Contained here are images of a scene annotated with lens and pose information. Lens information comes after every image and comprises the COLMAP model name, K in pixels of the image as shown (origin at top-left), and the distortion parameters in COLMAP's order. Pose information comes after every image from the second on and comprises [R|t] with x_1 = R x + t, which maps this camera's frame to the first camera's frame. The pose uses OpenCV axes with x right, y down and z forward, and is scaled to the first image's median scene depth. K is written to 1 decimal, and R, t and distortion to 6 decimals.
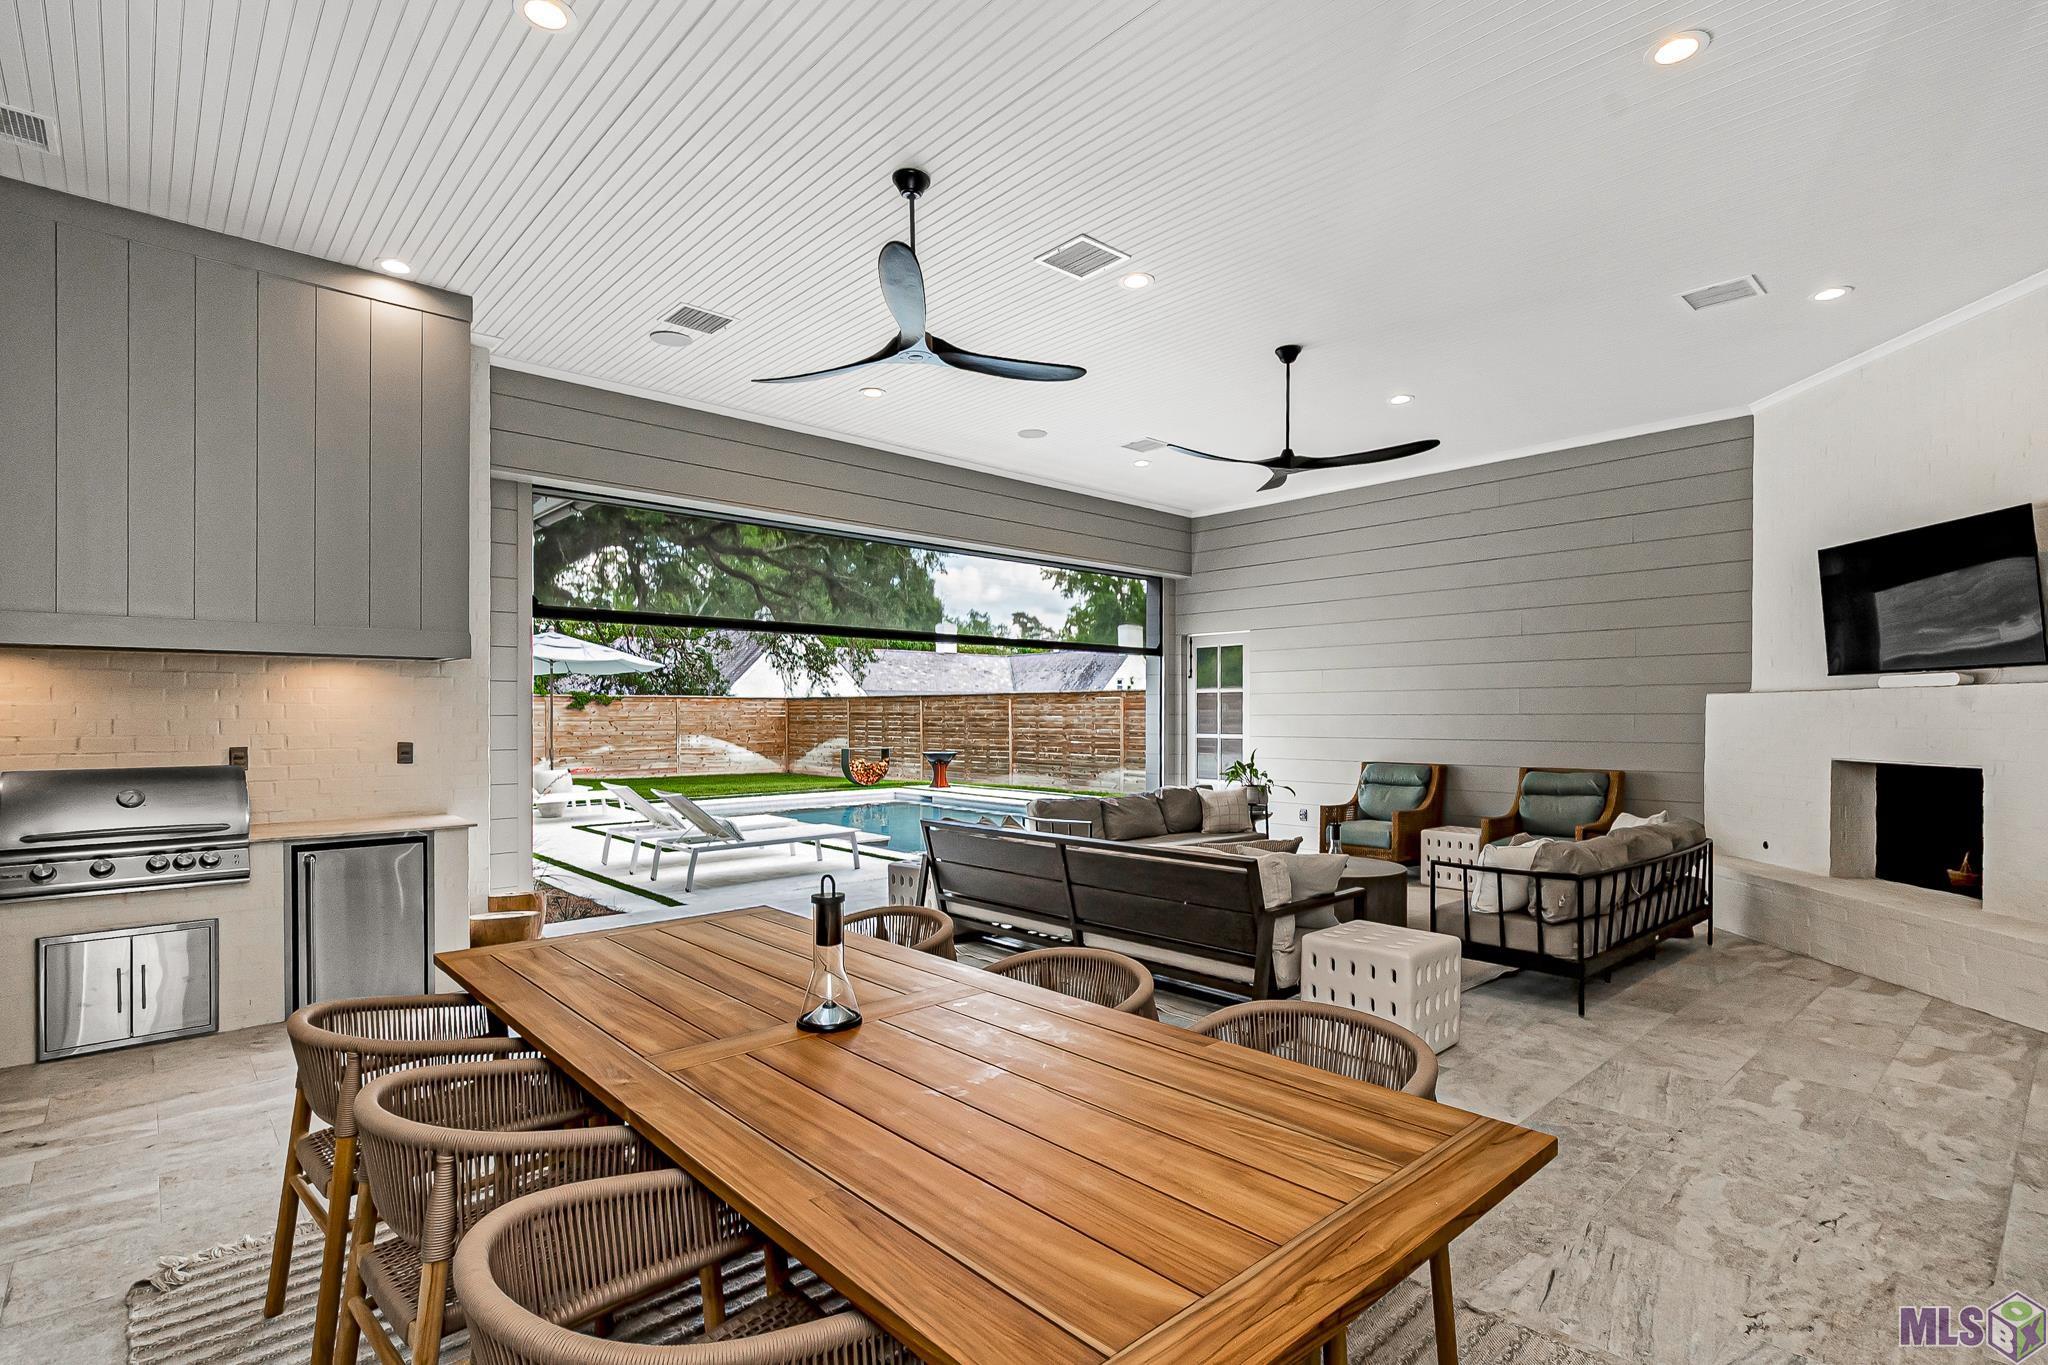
lens RADIAL K [[997.9, 0, 1017.6], [0, 997.9, 705.4], [0, 0, 1]] dist [-0.000780, -0.000071]
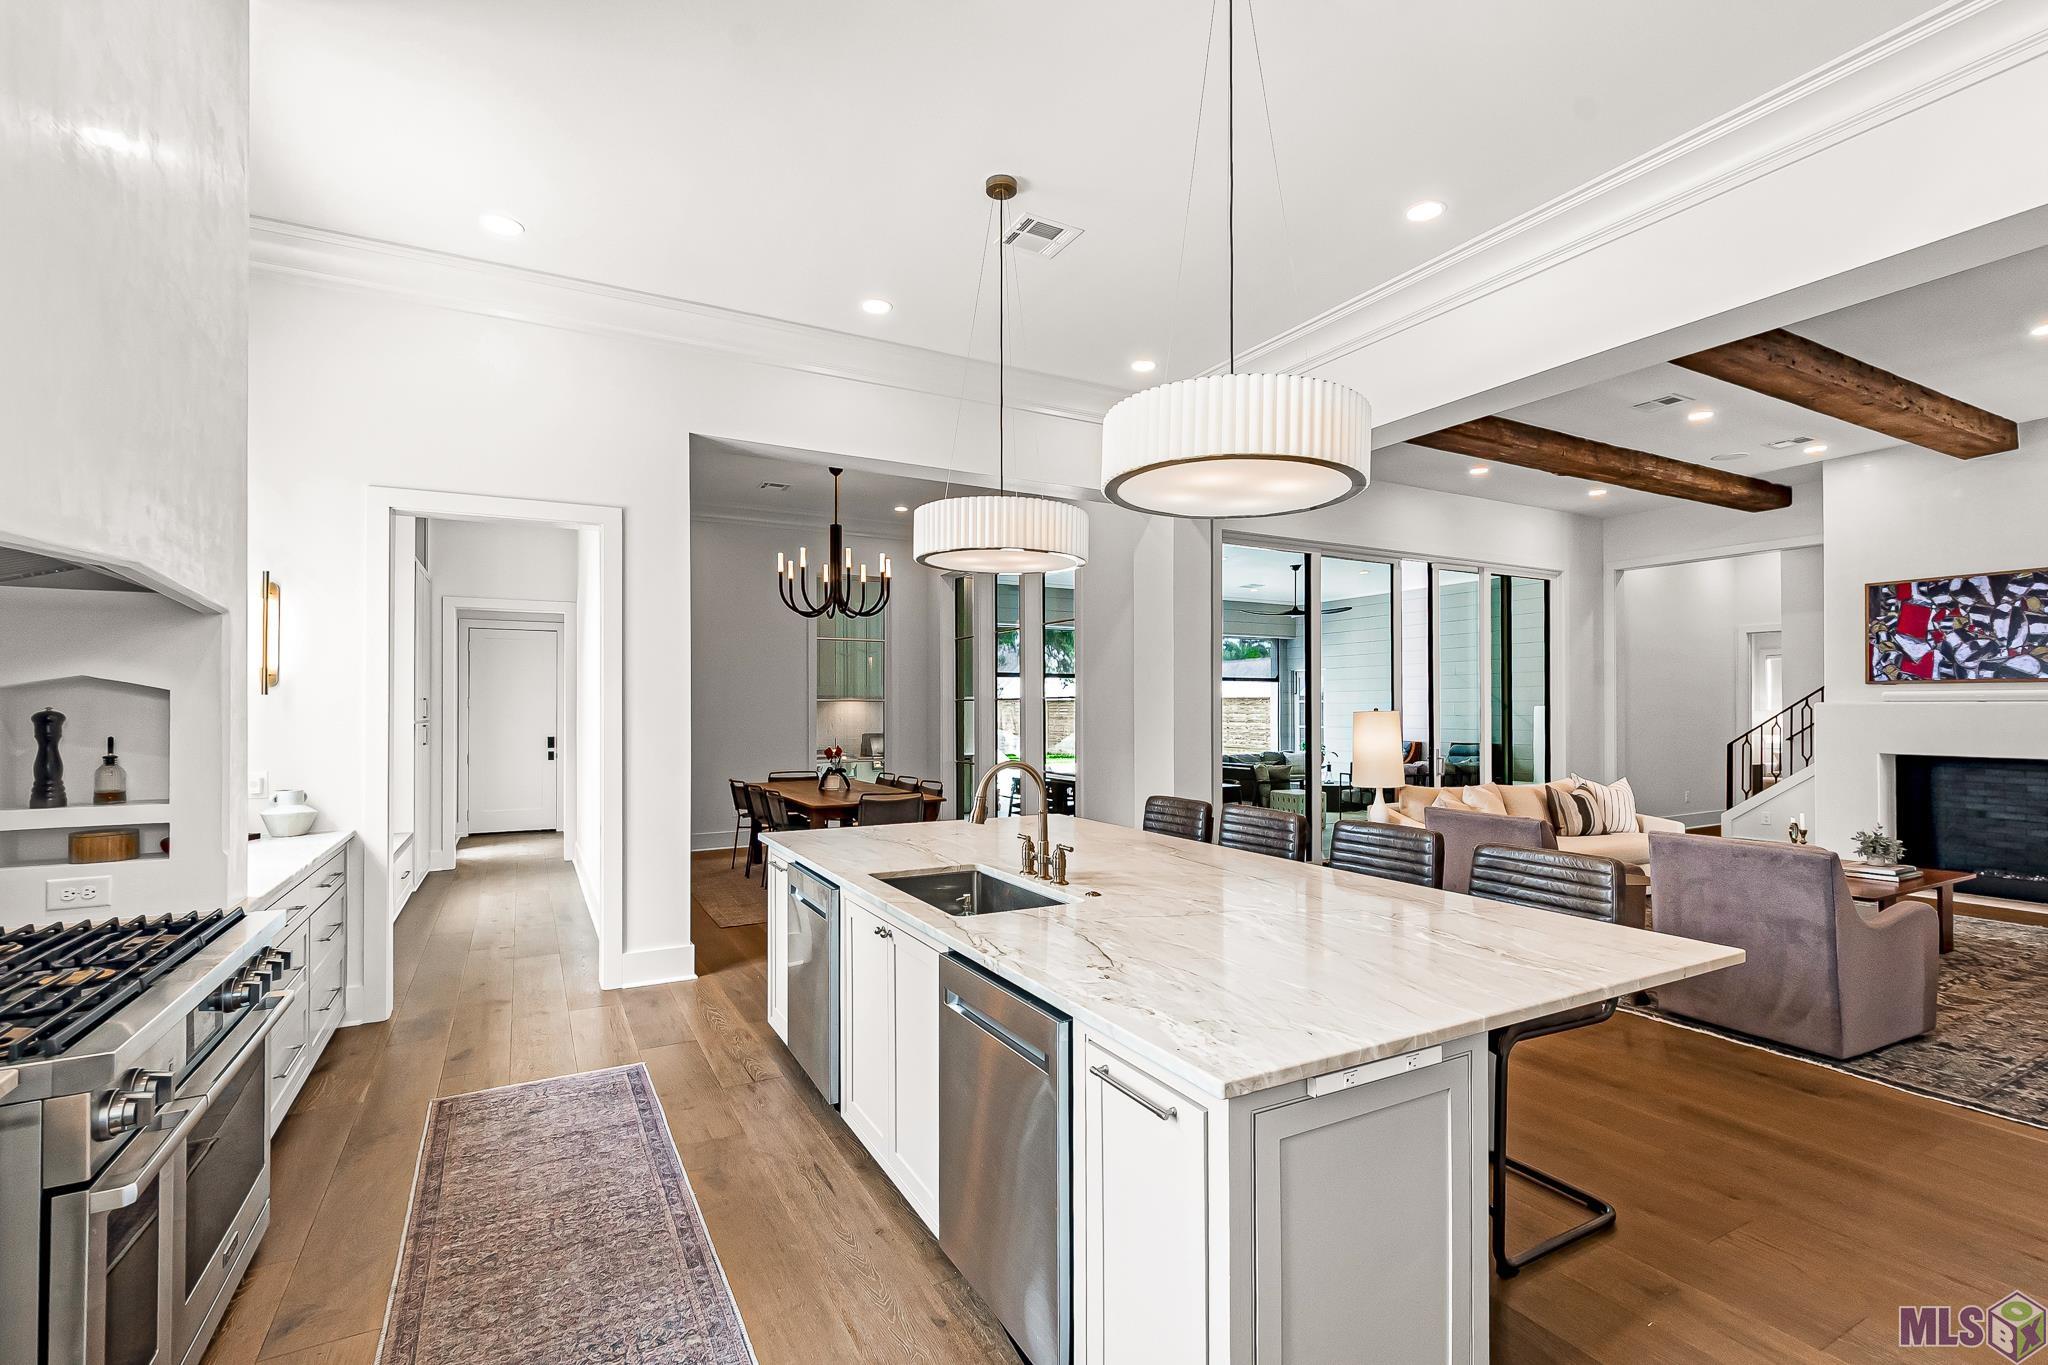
lens RADIAL K [[909.8, 0, 1024.0], [0, 909.8, 682.5], [0, 0, 1]] dist [0.006940, -0.007247]
pose [[0.973967, -0.006810, -0.226589, 0.070178], [0.001956, 0.999764, -0.021637, -0.012944], [0.226683, 0.020631, 0.973750, -0.675286]]
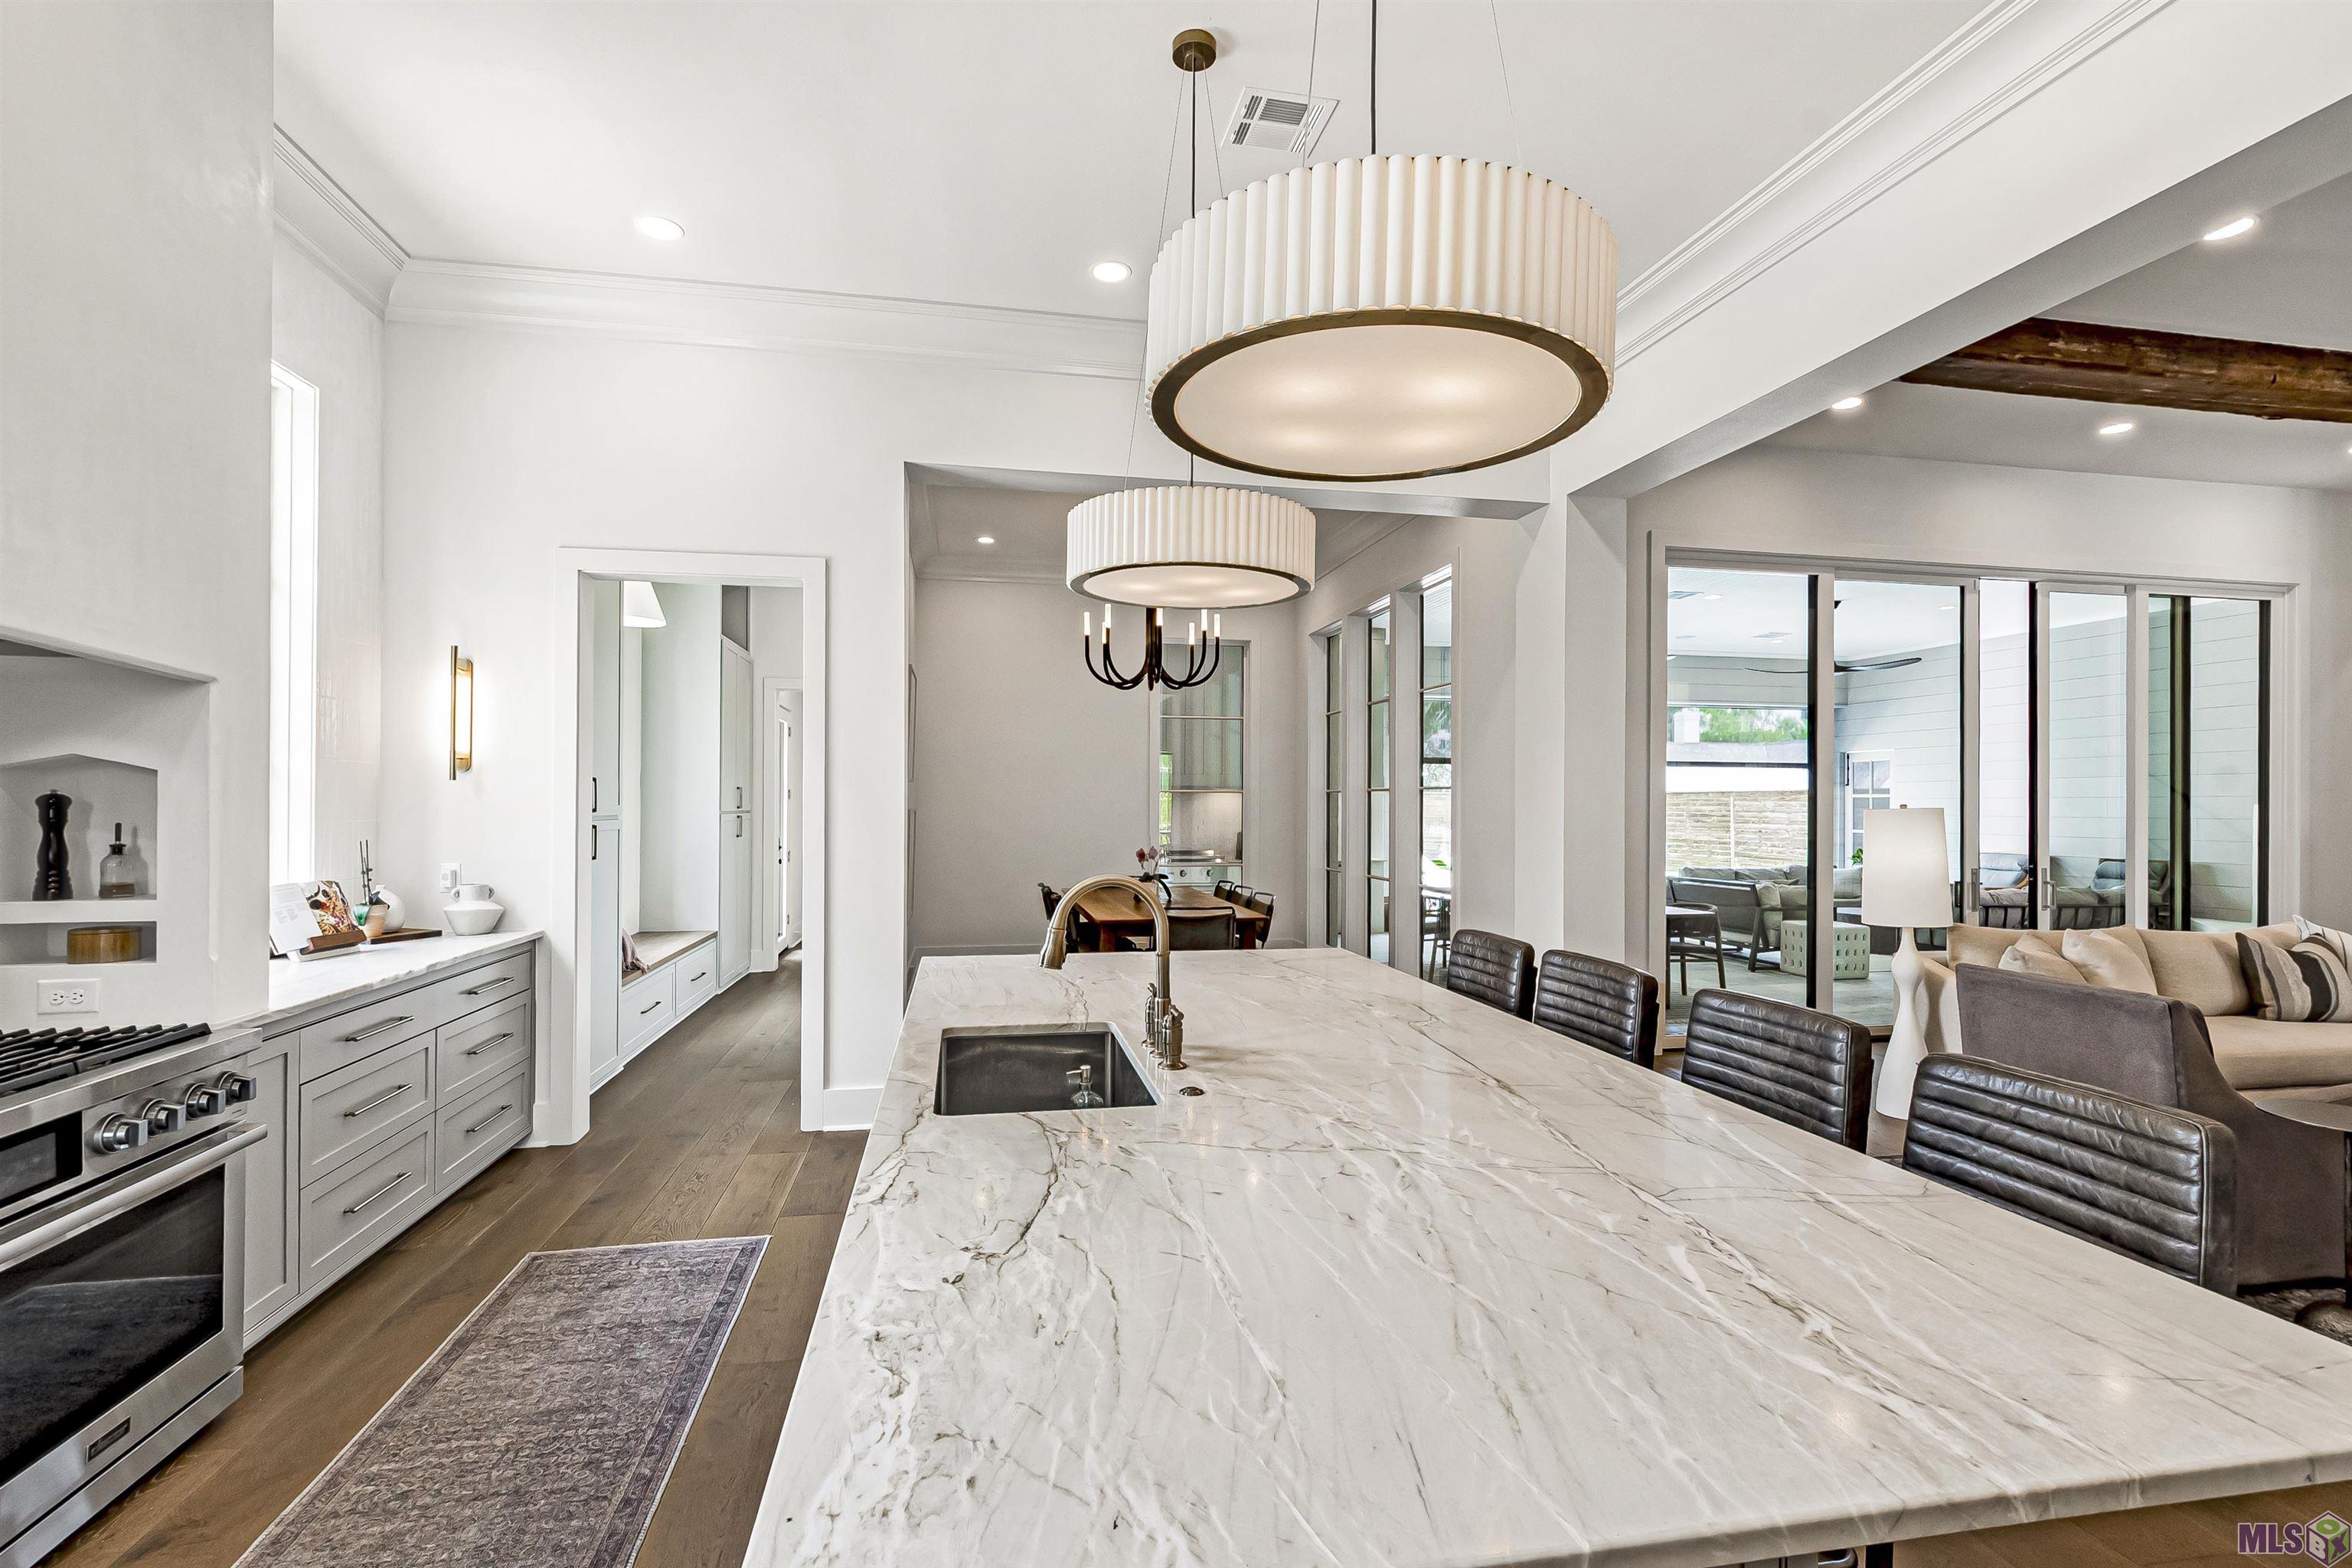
lens RADIAL K [[1059.5, 0, 1176.0], [0, 1059.5, 784.0], [0, 0, 1]] dist [0.000098, 0.000161]
pose [[0.861359, -0.003993, -0.507982, 0.117073], [-0.002171, 0.999931, -0.011542, -0.011304], [0.507993, 0.011045, 0.861291, -0.594680]]
